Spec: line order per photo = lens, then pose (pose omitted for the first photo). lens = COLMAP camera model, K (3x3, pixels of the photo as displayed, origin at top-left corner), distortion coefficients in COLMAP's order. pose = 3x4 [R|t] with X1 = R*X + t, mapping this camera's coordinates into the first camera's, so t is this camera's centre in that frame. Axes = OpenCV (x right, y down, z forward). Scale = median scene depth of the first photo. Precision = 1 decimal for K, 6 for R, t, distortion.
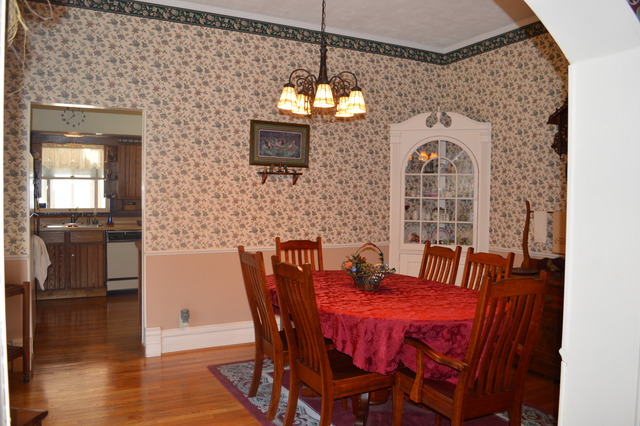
lens RADIAL K [[512.8, 0, 320.0], [0, 512.8, 213.0], [0, 0, 1]] dist [-0.079992, 0.005367]
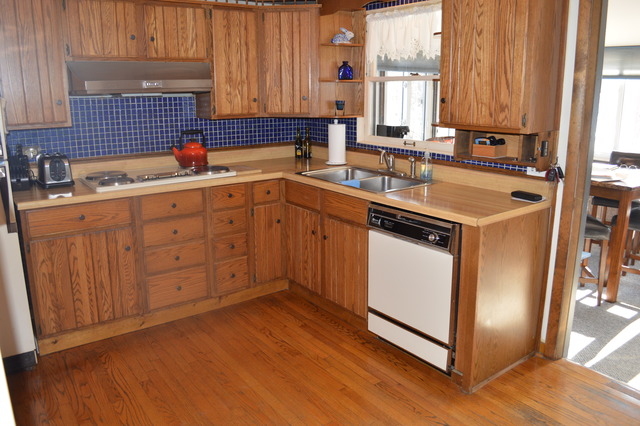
lens RADIAL K [[512.8, 0, 320.0], [0, 512.8, 213.0], [0, 0, 1]] dist [-0.079992, 0.005367]
pose [[0.150500, 0.219884, -0.963847, -0.003465], [-0.028655, 0.975512, 0.218071, -0.030048], [0.988195, -0.005201, 0.153115, 0.533908]]
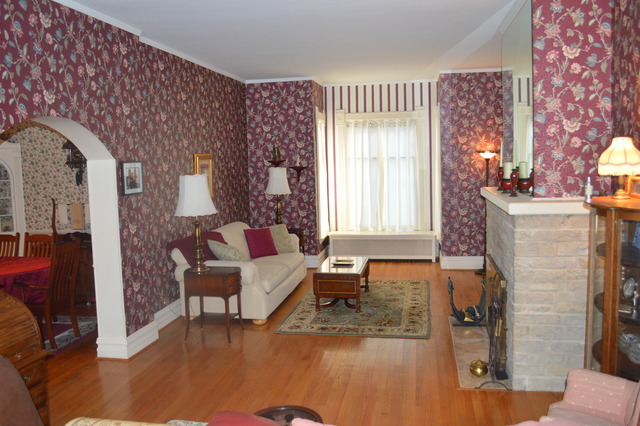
lens RADIAL K [[552.2, 0, 320.0], [0, 552.2, 213.0], [0, 0, 1]] dist [-0.051859, -0.001808]
pose [[0.617011, -0.098995, 0.780703, -0.394738], [0.056746, 0.995071, 0.081330, -0.067888], [-0.784906, -0.005880, 0.619587, -0.679846]]
